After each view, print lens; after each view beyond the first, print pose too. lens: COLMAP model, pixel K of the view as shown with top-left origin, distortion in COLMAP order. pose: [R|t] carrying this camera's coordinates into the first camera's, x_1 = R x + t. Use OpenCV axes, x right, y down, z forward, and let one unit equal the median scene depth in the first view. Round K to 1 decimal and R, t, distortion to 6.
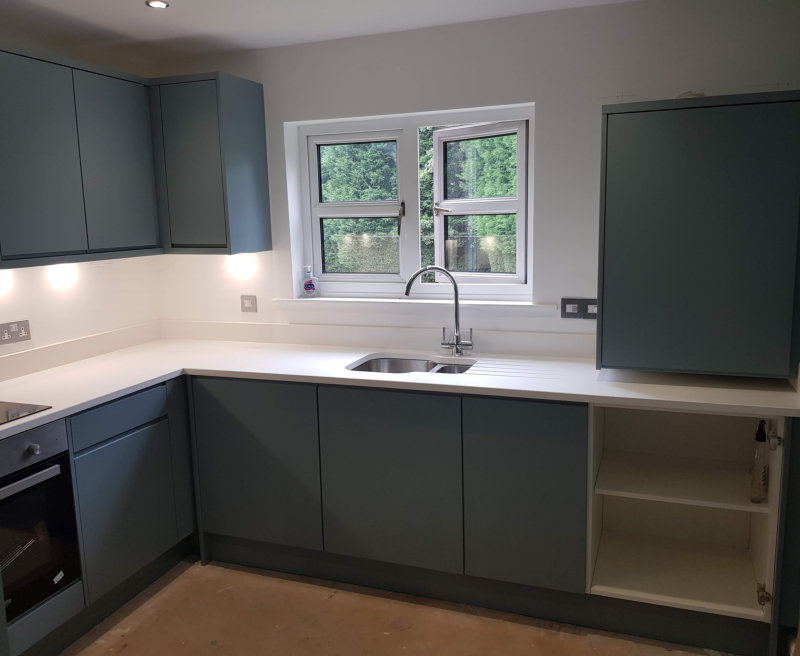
lens RADIAL K [[686.2, 0, 409.1], [0, 686.2, 324.5], [0, 0, 1]] dist [0.078949, -0.136391]
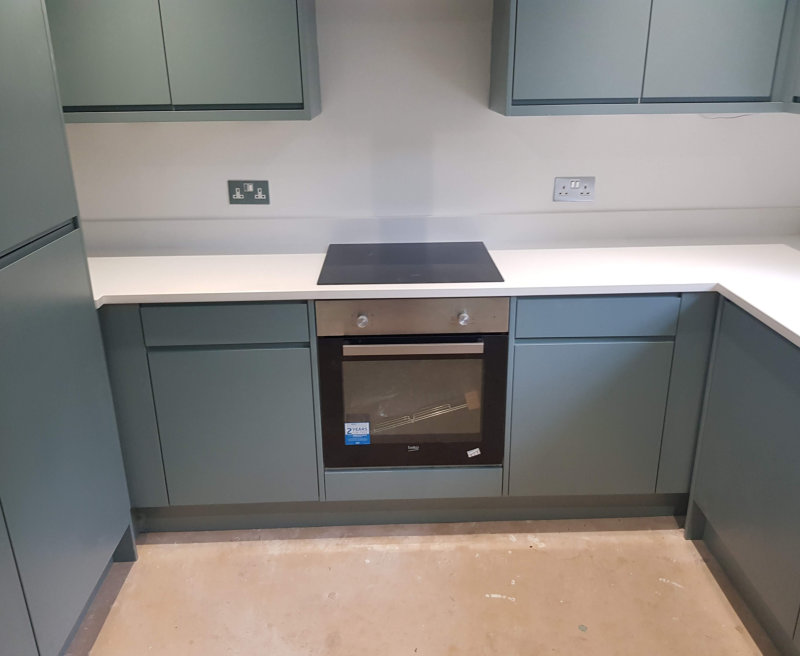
lens RADIAL K [[686.2, 0, 395.0], [0, 686.2, 319.4], [0, 0, 1]] dist [0.078949, -0.136391]
pose [[0.349689, 0.346129, -0.870582, 0.178022], [-0.143679, 0.938070, 0.315249, -0.074774], [0.925783, 0.014846, 0.377764, 0.429726]]
